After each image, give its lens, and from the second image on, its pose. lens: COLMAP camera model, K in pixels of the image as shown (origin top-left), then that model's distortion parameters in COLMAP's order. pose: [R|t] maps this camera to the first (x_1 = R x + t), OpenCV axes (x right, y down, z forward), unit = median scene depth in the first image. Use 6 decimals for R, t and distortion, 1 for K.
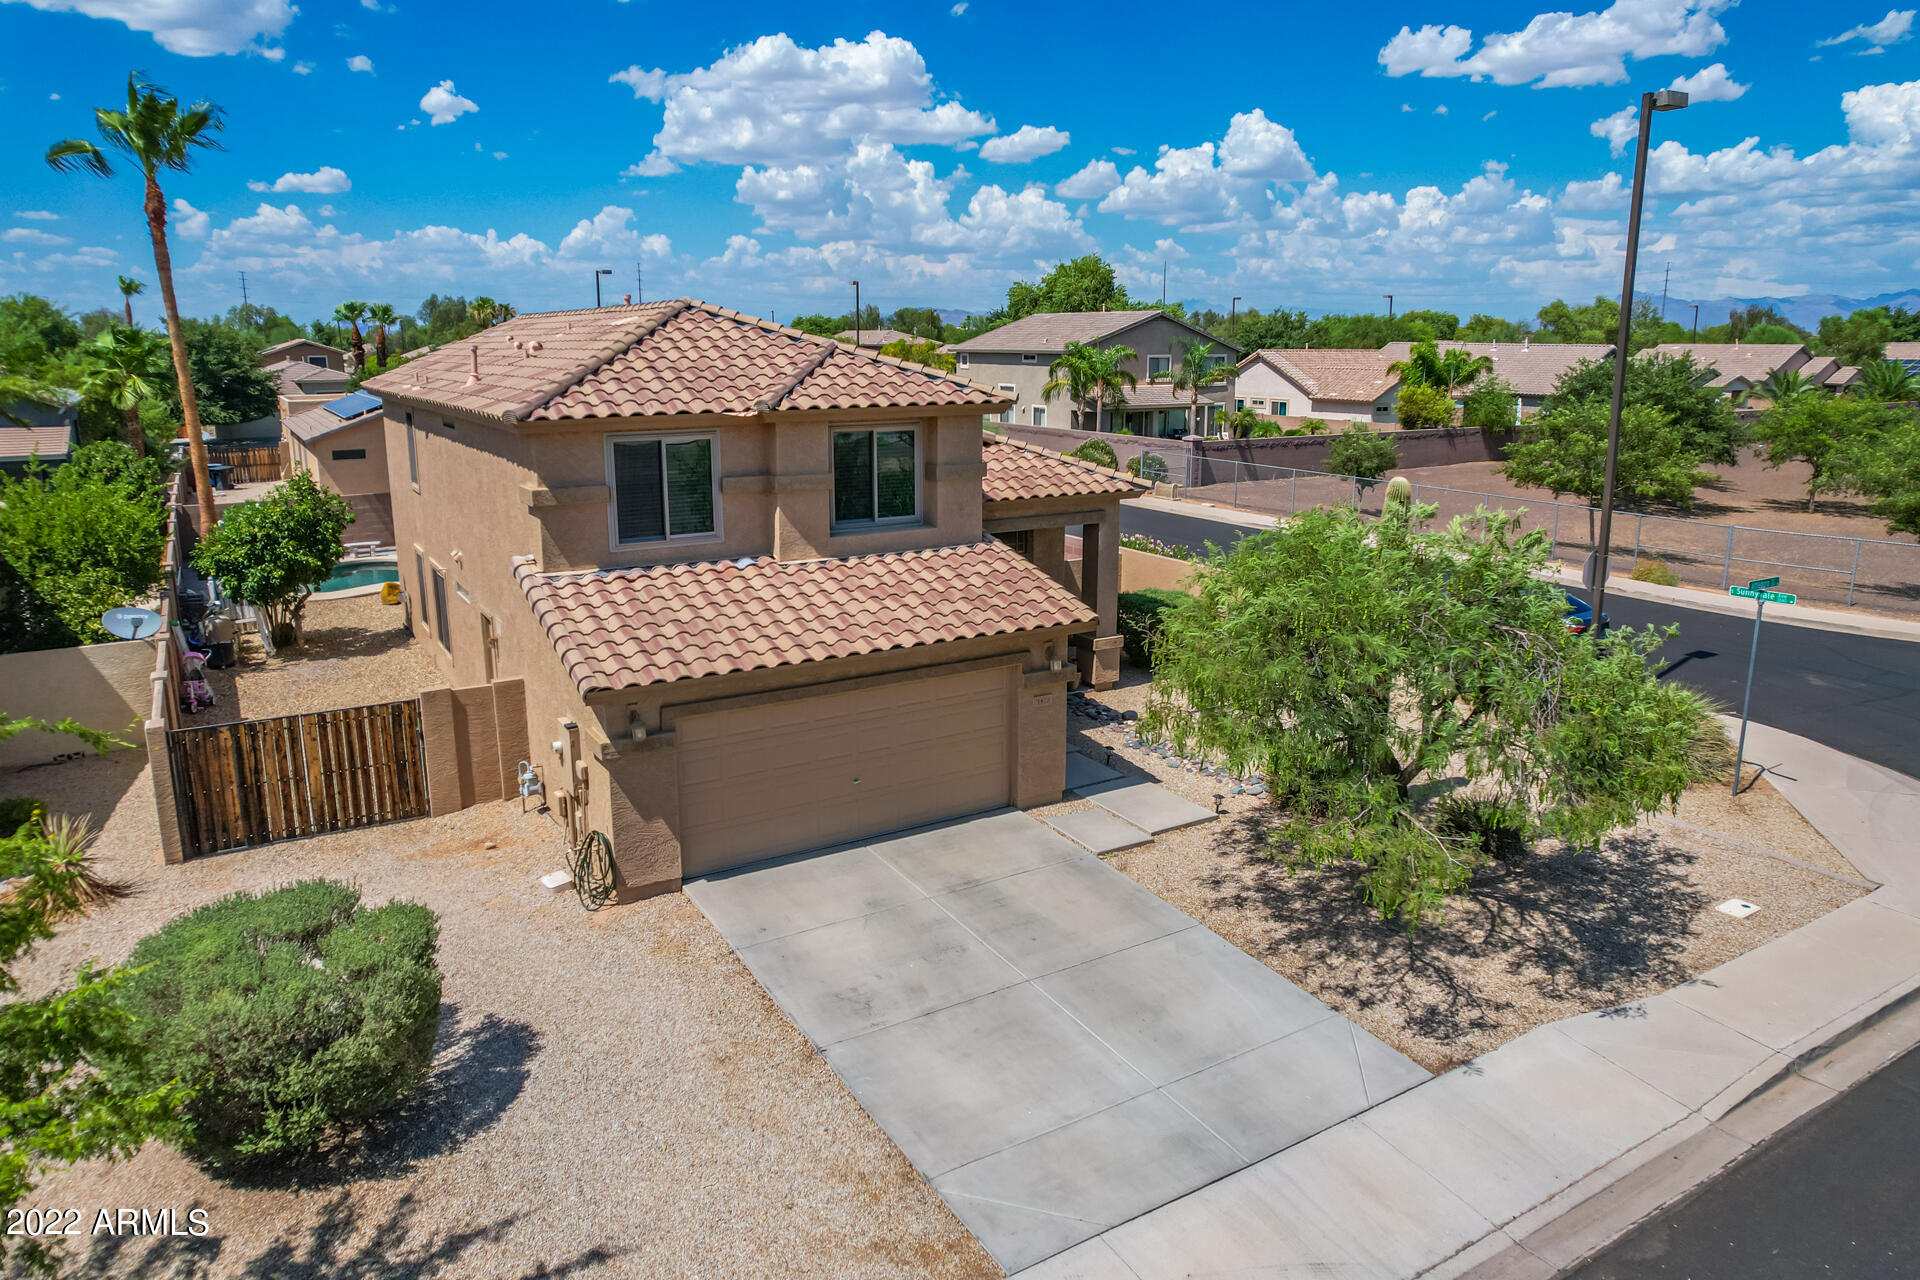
lens RADIAL K [[1259.1, 0, 966.1], [0, 1259.1, 625.9], [0, 0, 1]] dist [-0.084536, 0.088883]
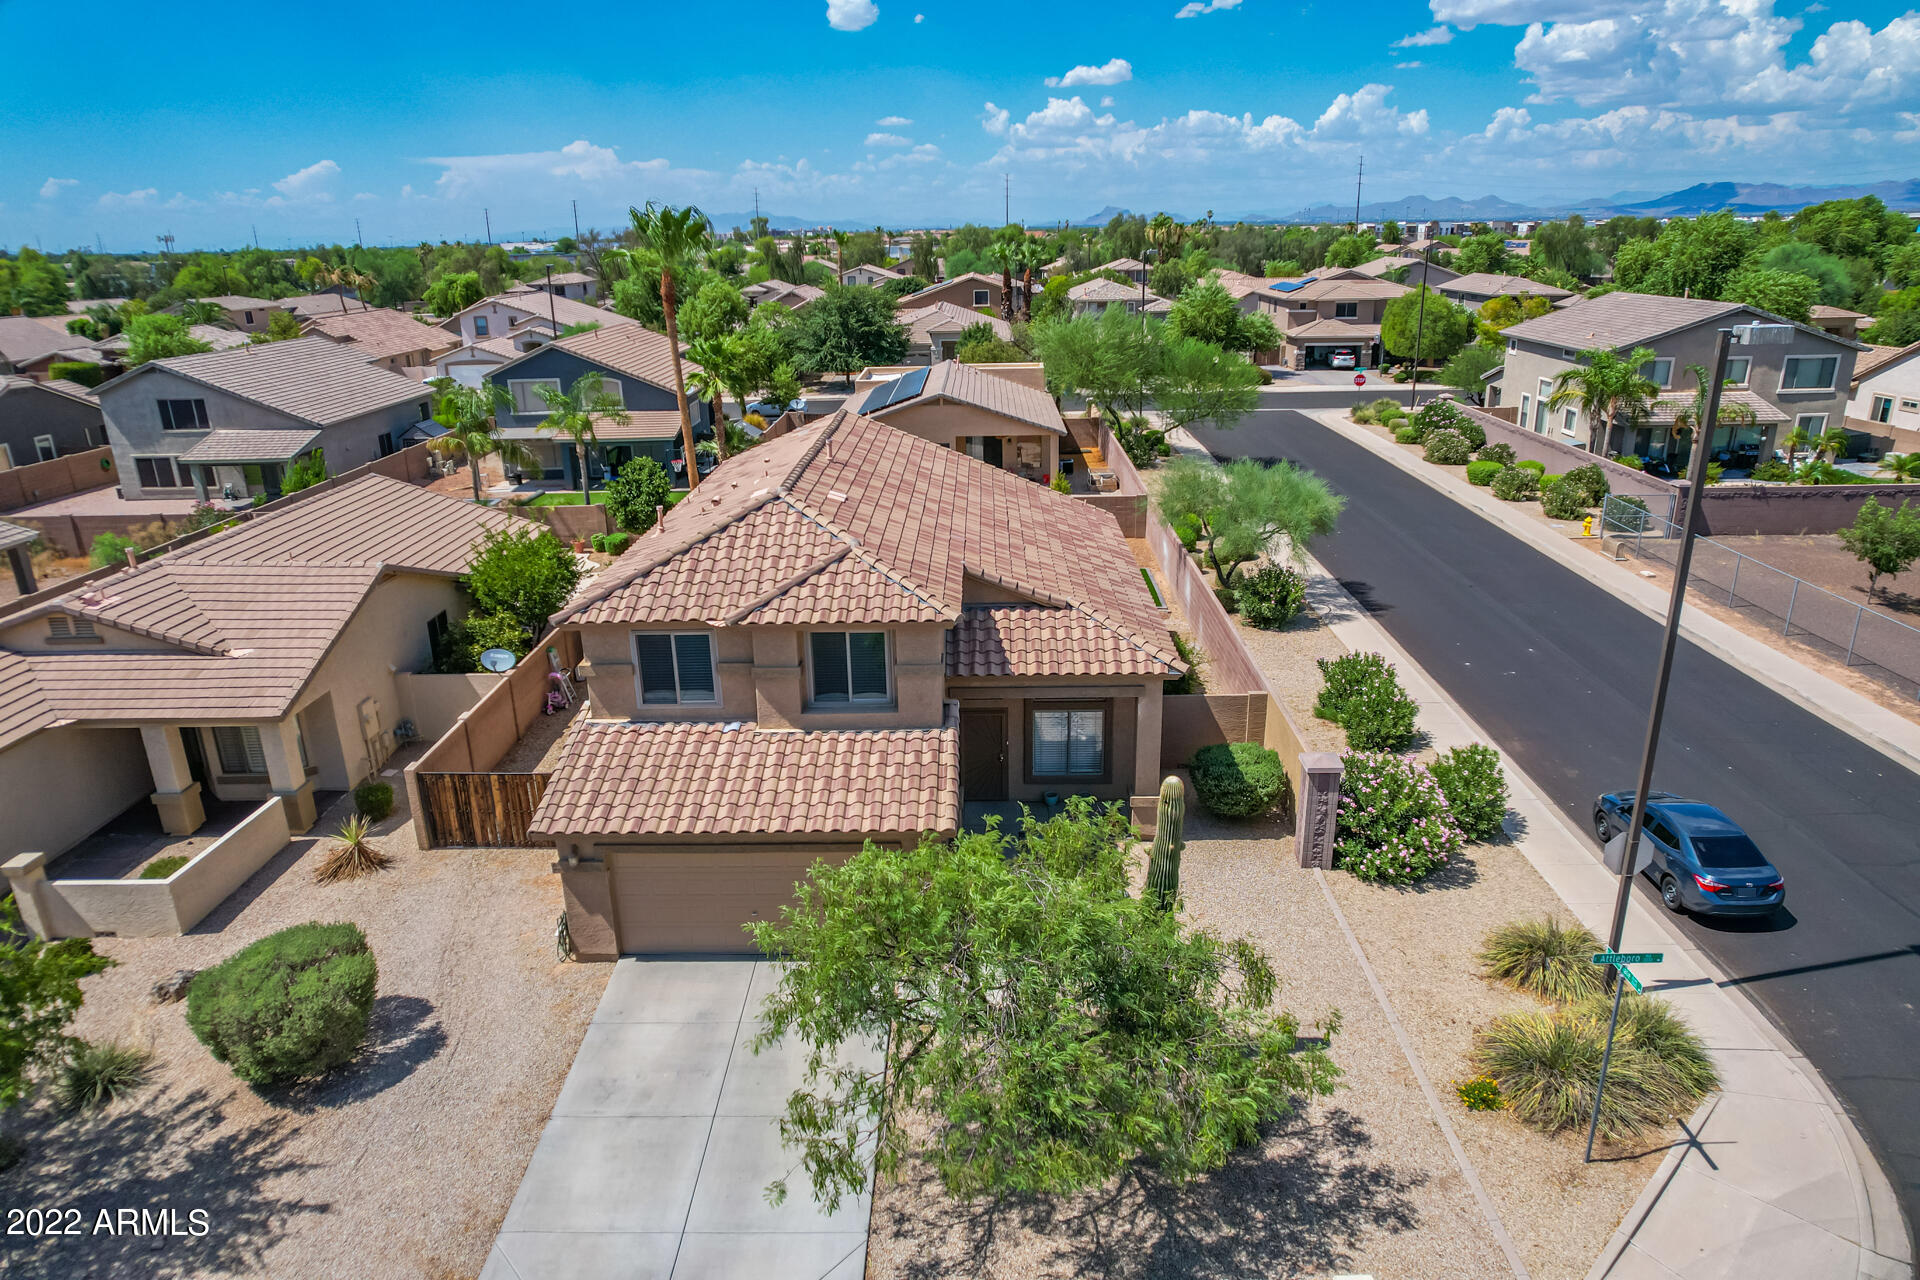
lens RADIAL K [[1222.9, 0, 965.2], [0, 1222.9, 666.8], [0, 0, 1]] dist [-0.076192, 0.069474]
pose [[0.844786, 0.168853, -0.507765, 0.748558], [-0.102951, 0.982468, 0.155429, -0.374812], [0.525108, -0.079029, 0.847359, 0.047746]]
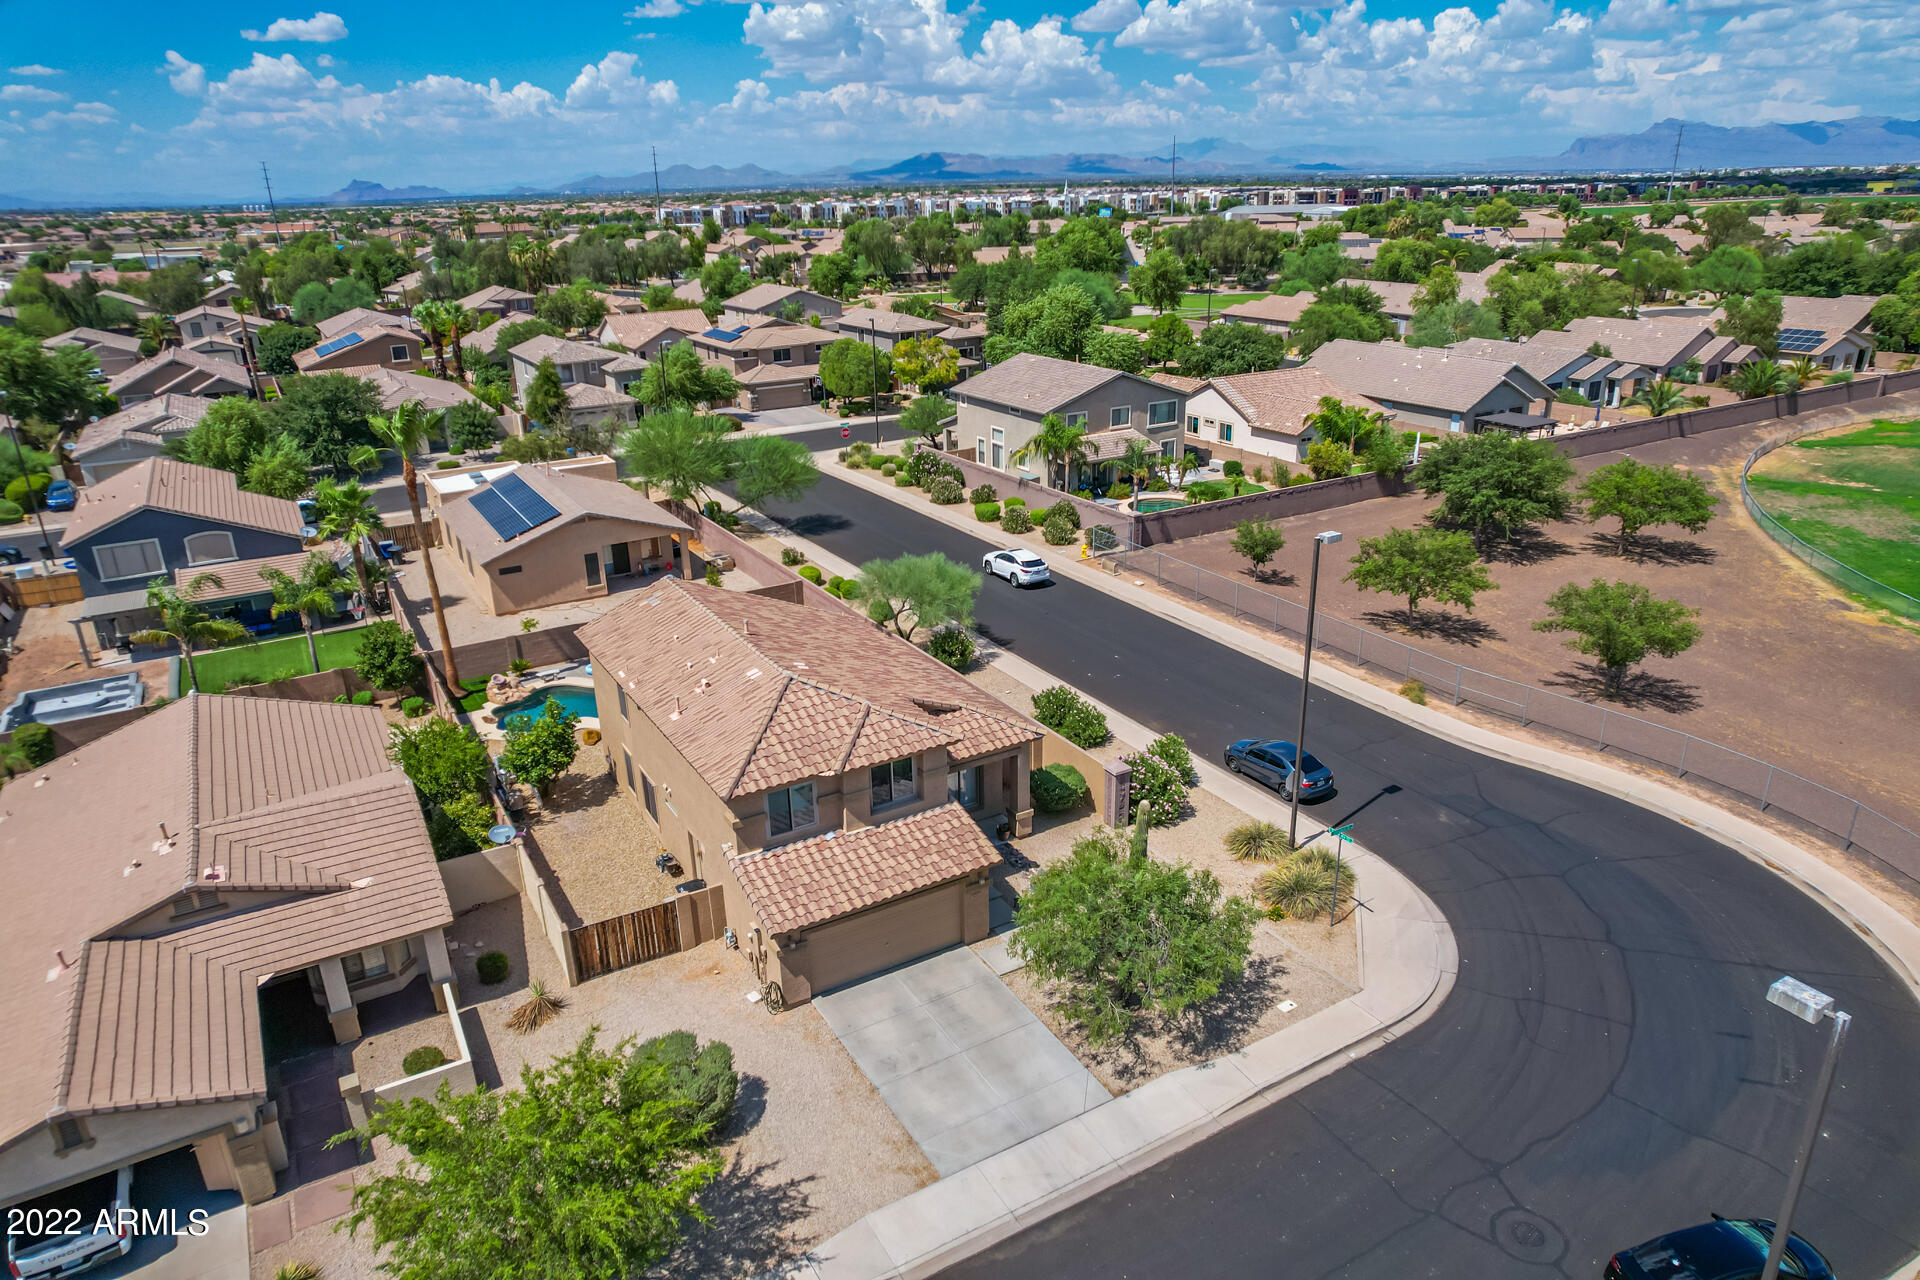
lens RADIAL K [[1222.9, 0, 965.2], [0, 1222.9, 666.8], [0, 0, 1]] dist [-0.076192, 0.069474]
pose [[0.999732, -0.013383, -0.018878, 0.096468], [0.016129, 0.987973, 0.153784, -0.696747], [0.016593, -0.154048, 0.987924, -1.031981]]
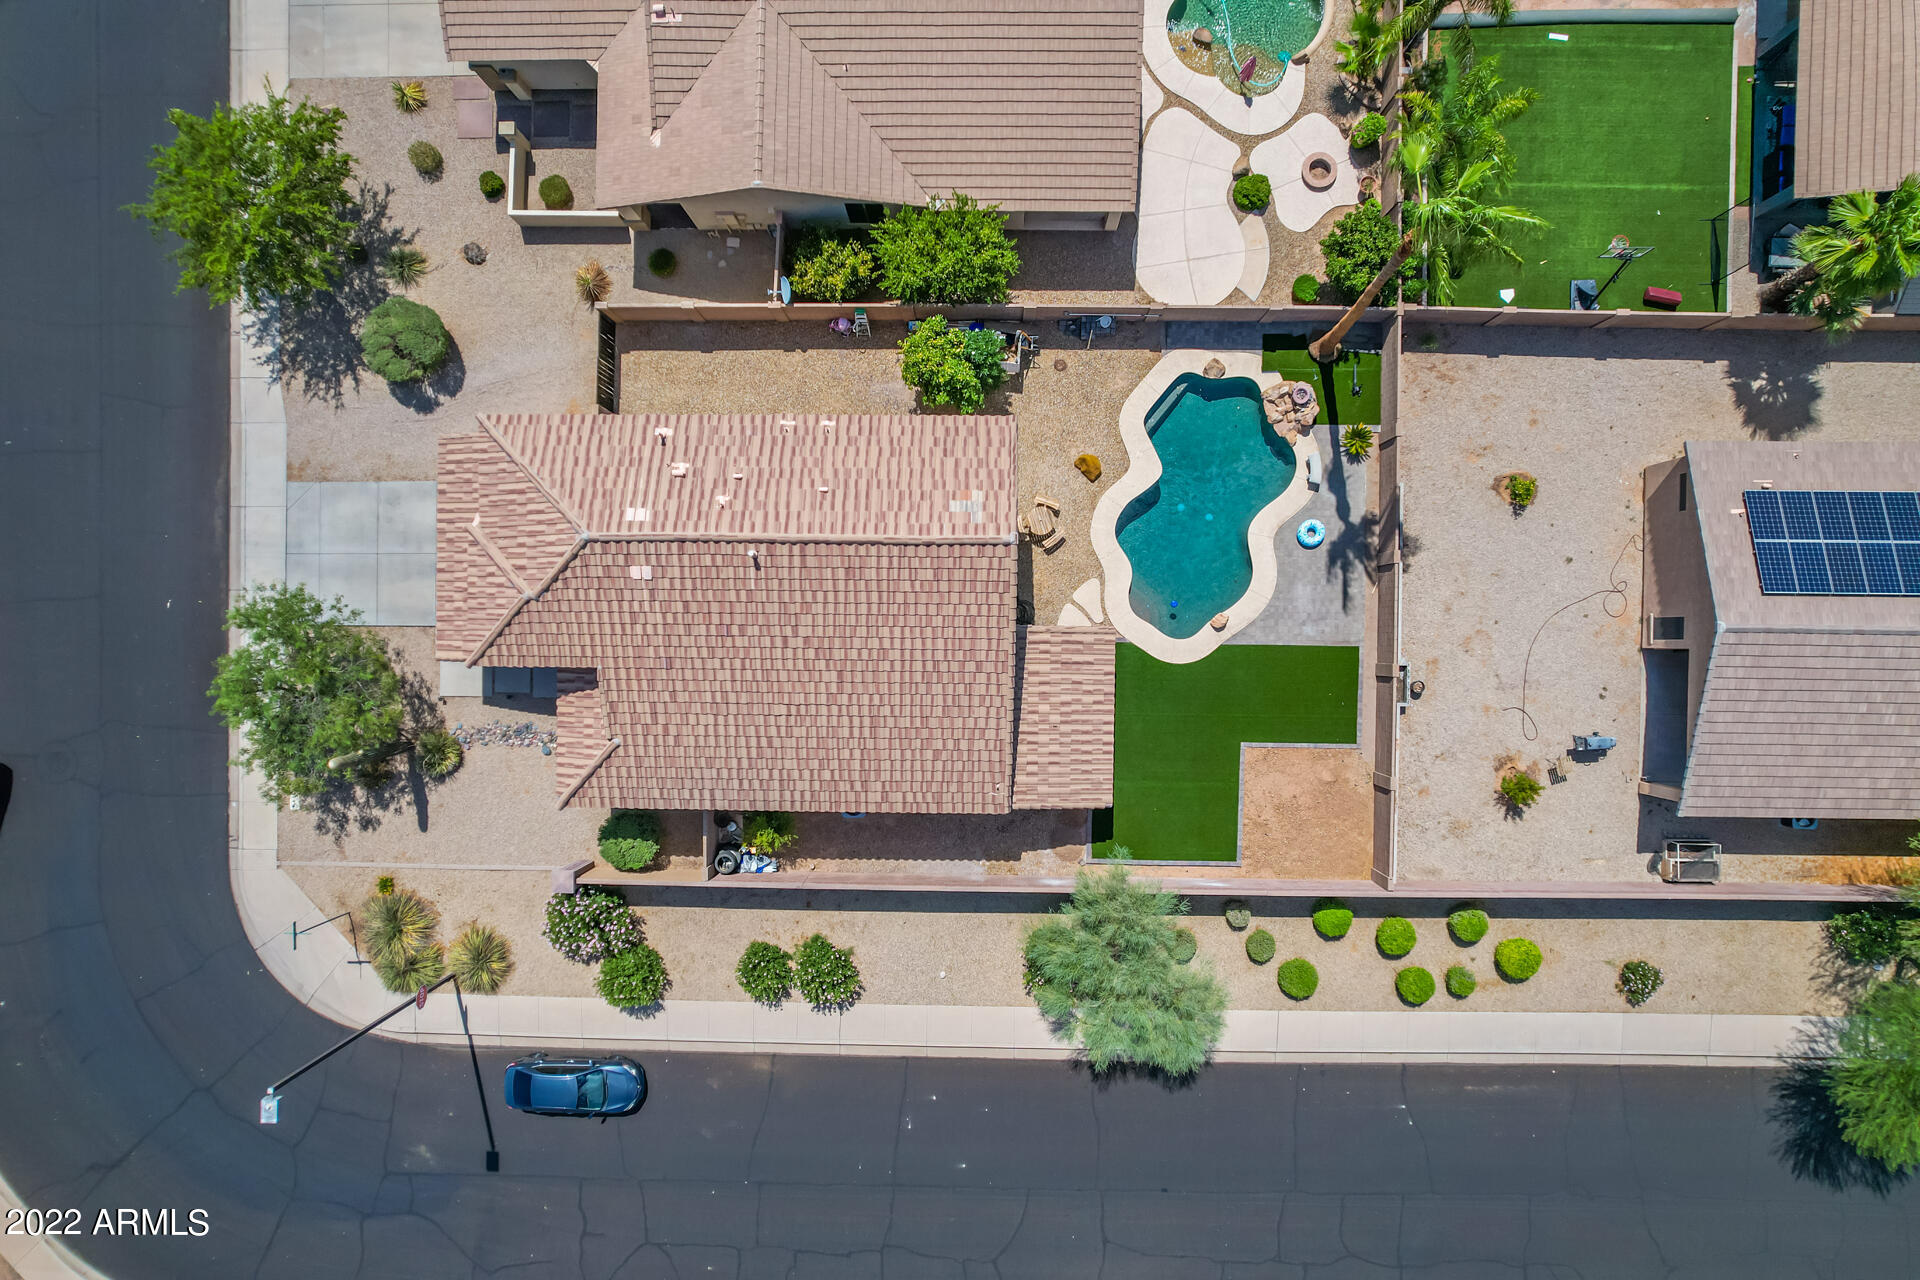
lens RADIAL K [[1222.9, 0, 965.2], [0, 1222.9, 666.8], [0, 0, 1]] dist [-0.076192, 0.069474]
pose [[-0.533927, 0.845112, 0.026614, -0.504182], [-0.164793, -0.134882, 0.977062, -2.572002], [0.829316, 0.517294, 0.211286, 1.486072]]
